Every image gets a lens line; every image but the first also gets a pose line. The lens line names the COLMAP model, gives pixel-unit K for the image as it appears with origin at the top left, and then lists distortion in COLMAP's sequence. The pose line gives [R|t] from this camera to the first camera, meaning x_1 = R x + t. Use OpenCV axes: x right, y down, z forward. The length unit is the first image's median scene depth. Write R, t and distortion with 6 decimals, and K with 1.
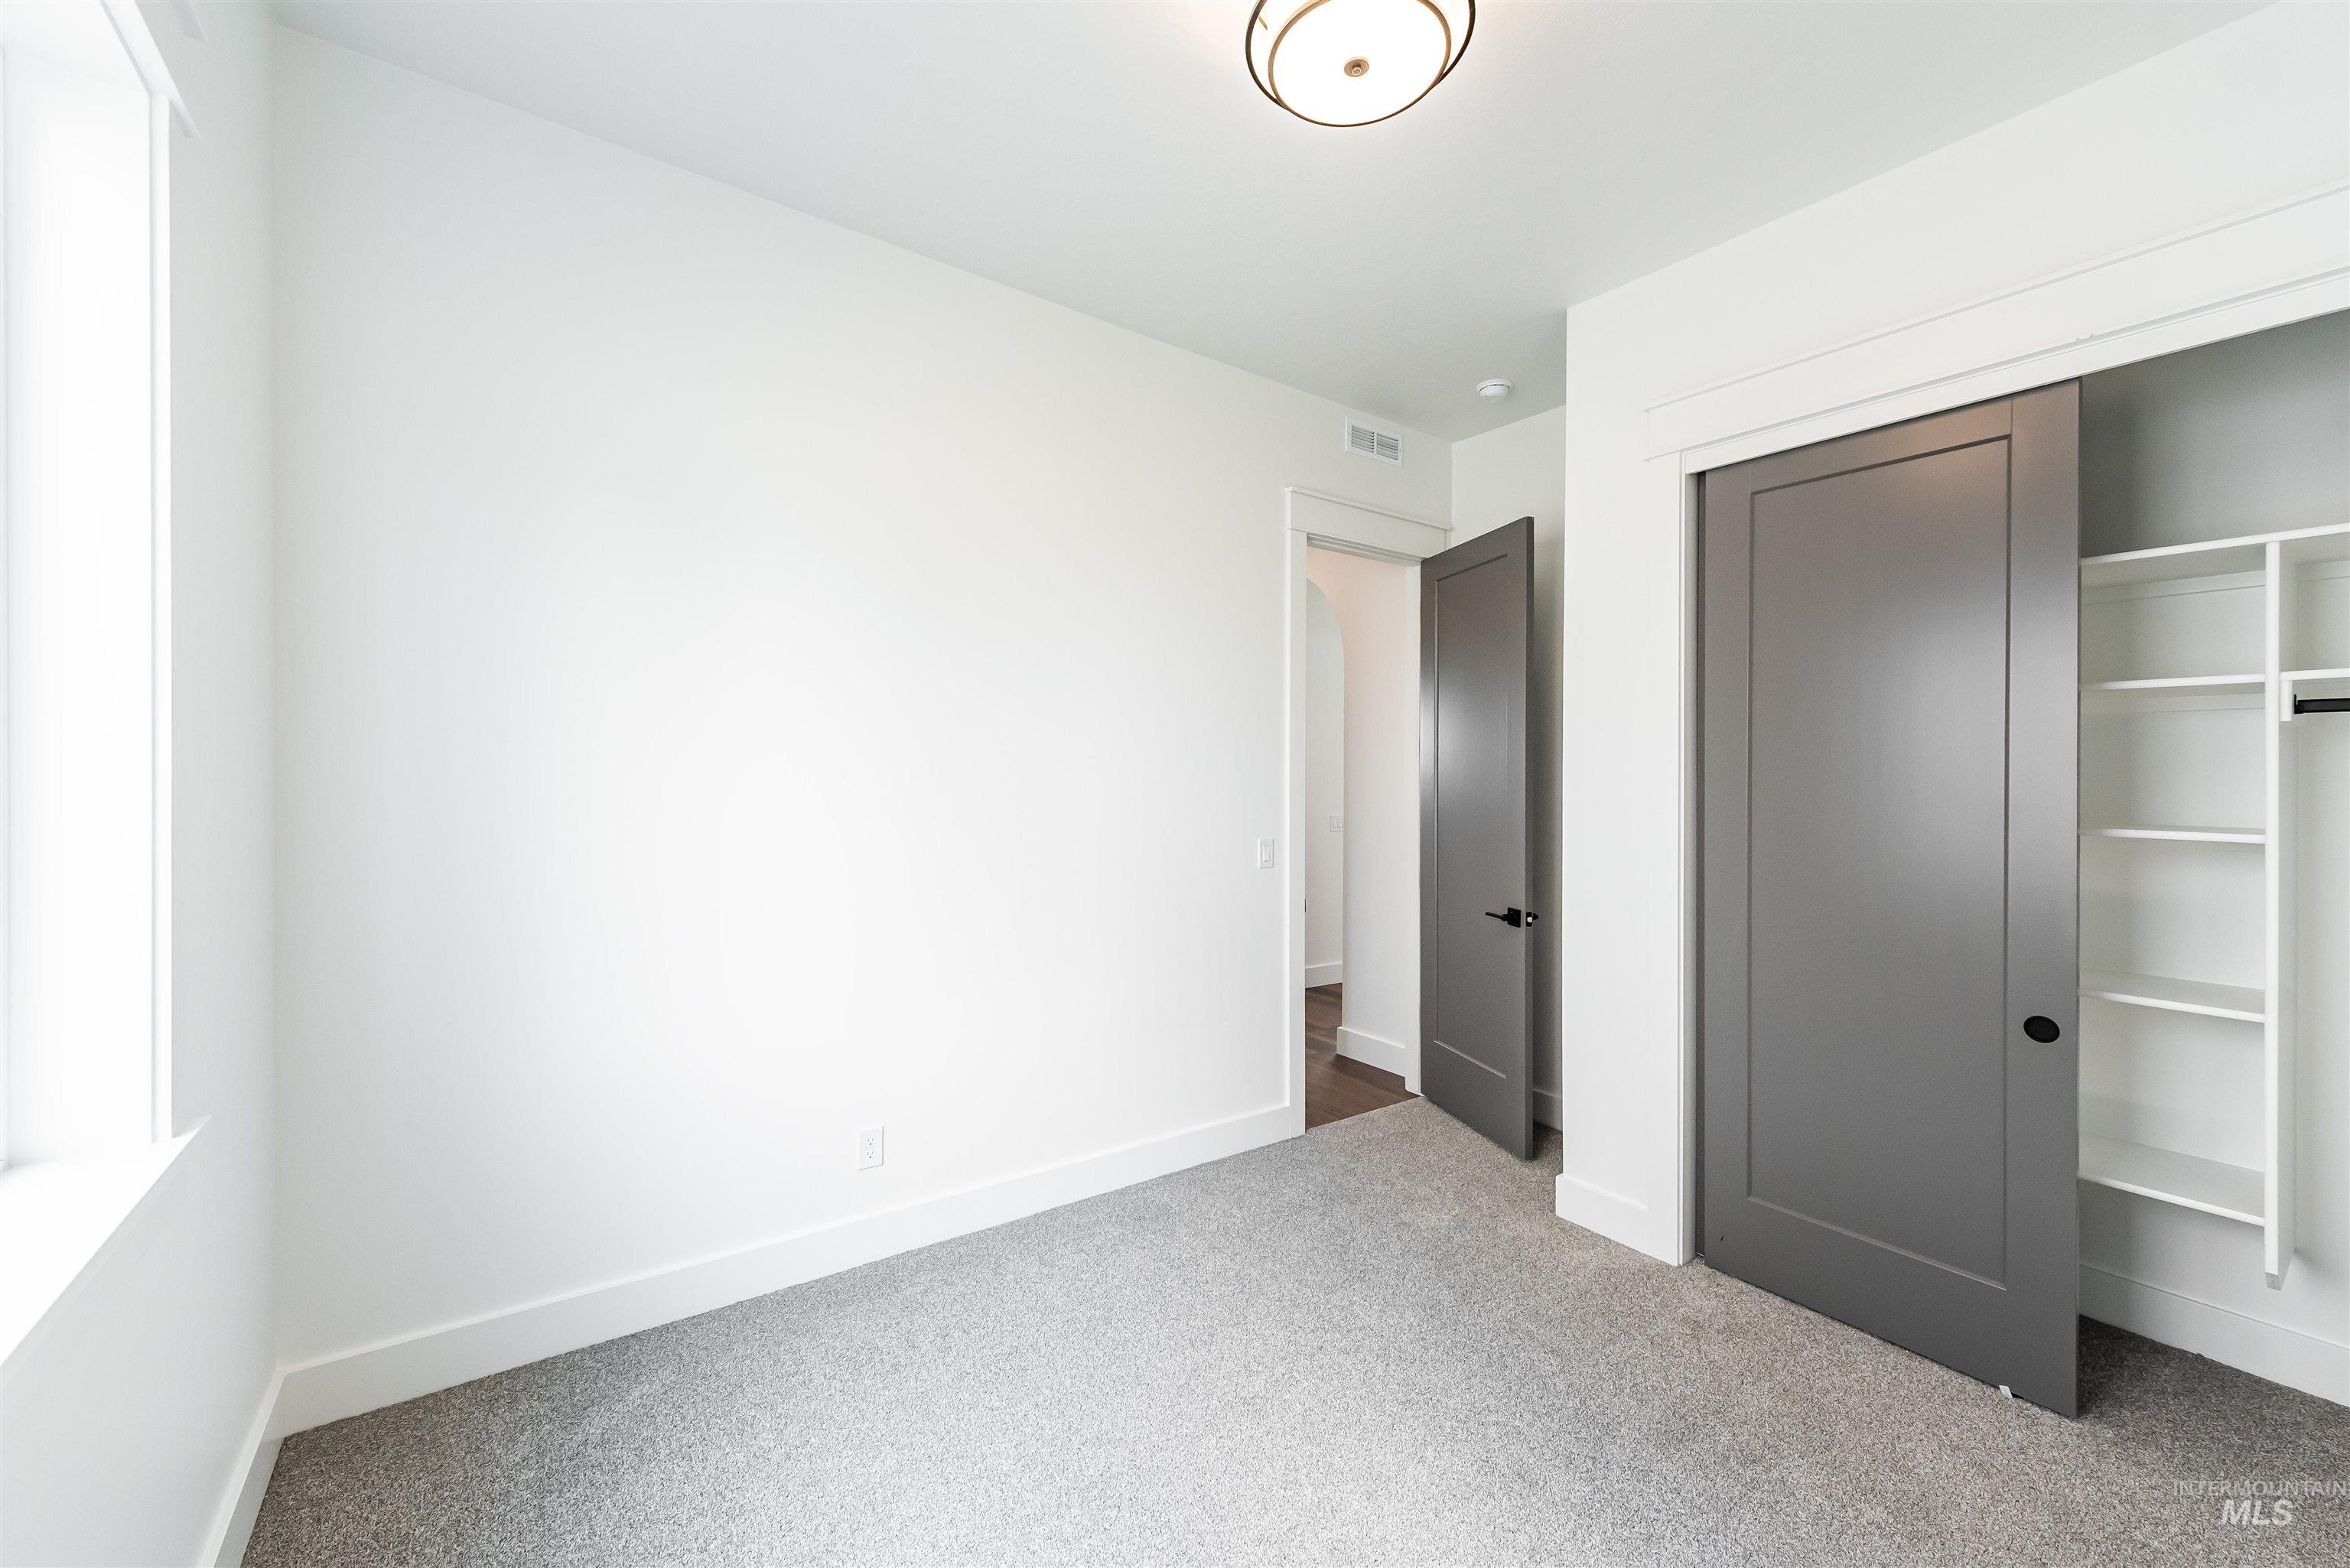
lens RADIAL K [[937.3, 0, 1175.0], [0, 937.3, 784.0], [0, 0, 1]] dist [0.000523, -0.000110]
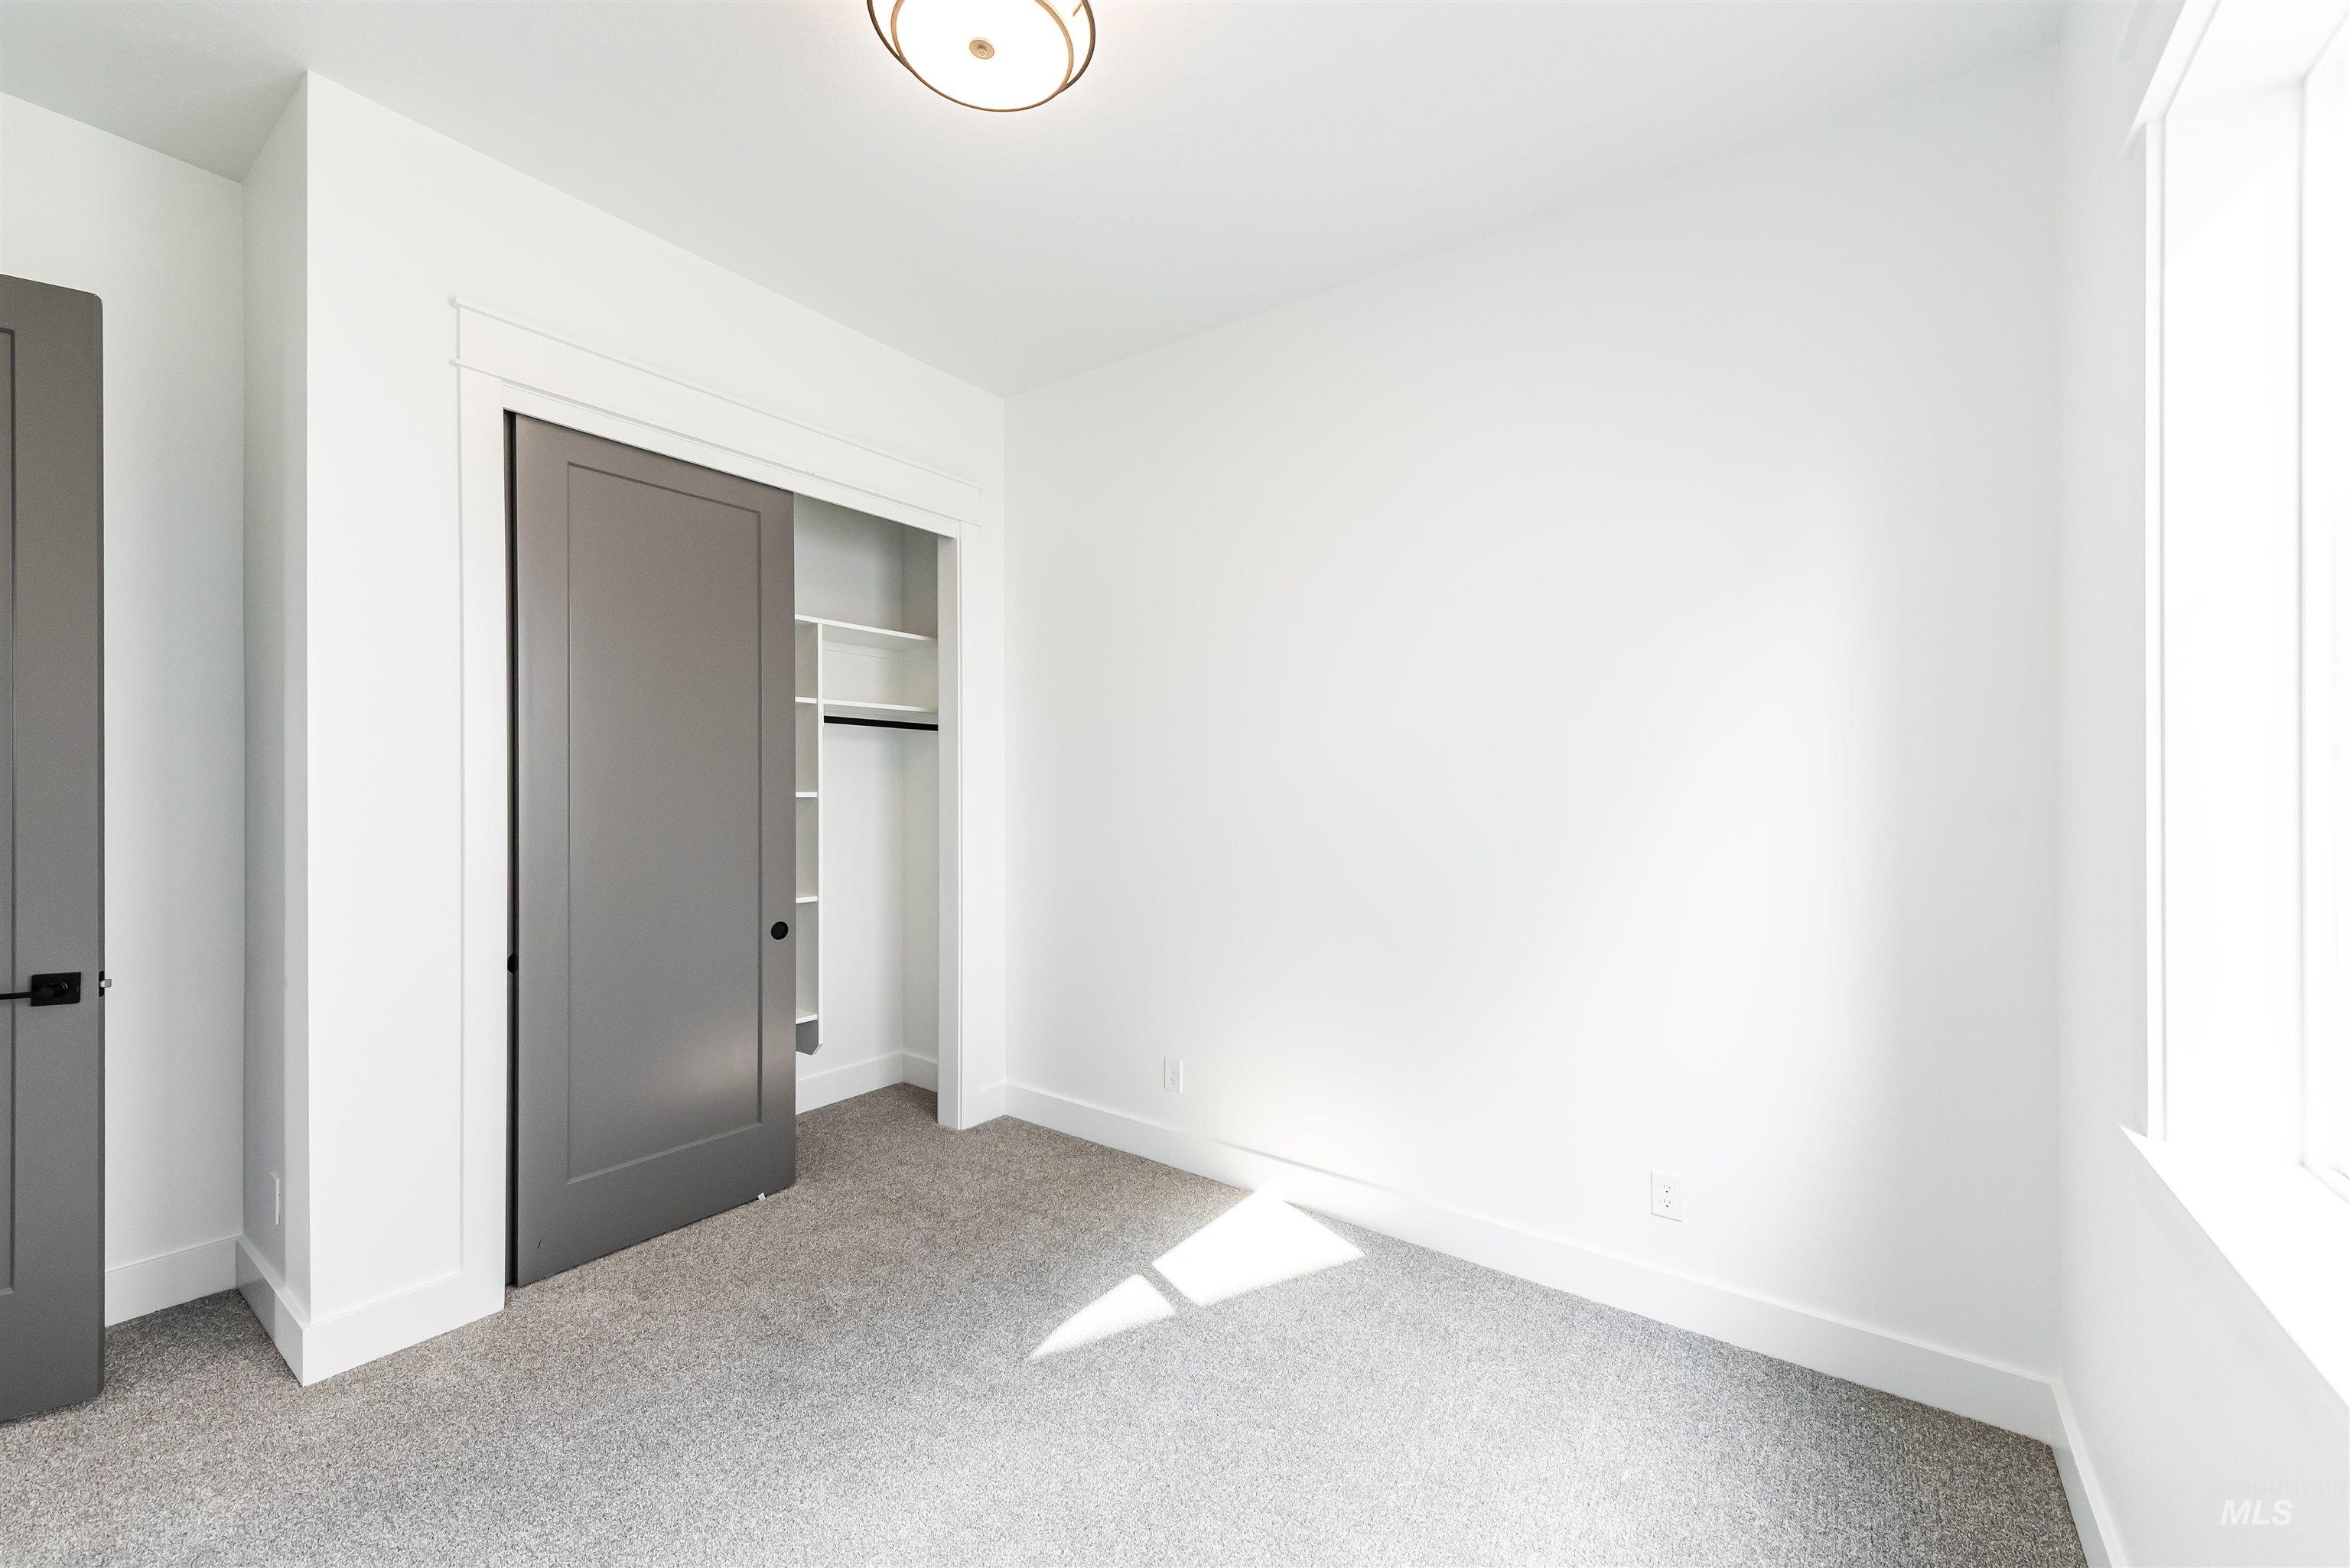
lens RADIAL K [[917.2, 0, 1174.1], [0, 917.2, 766.6], [0, 0, 1]] dist [0.000207, -0.000086]
pose [[-0.317579, -0.000588, 0.948232, -0.520152], [-0.004616, 0.999989, -0.000926, 0.005329], [-0.948221, -0.004671, -0.317578, 0.738832]]
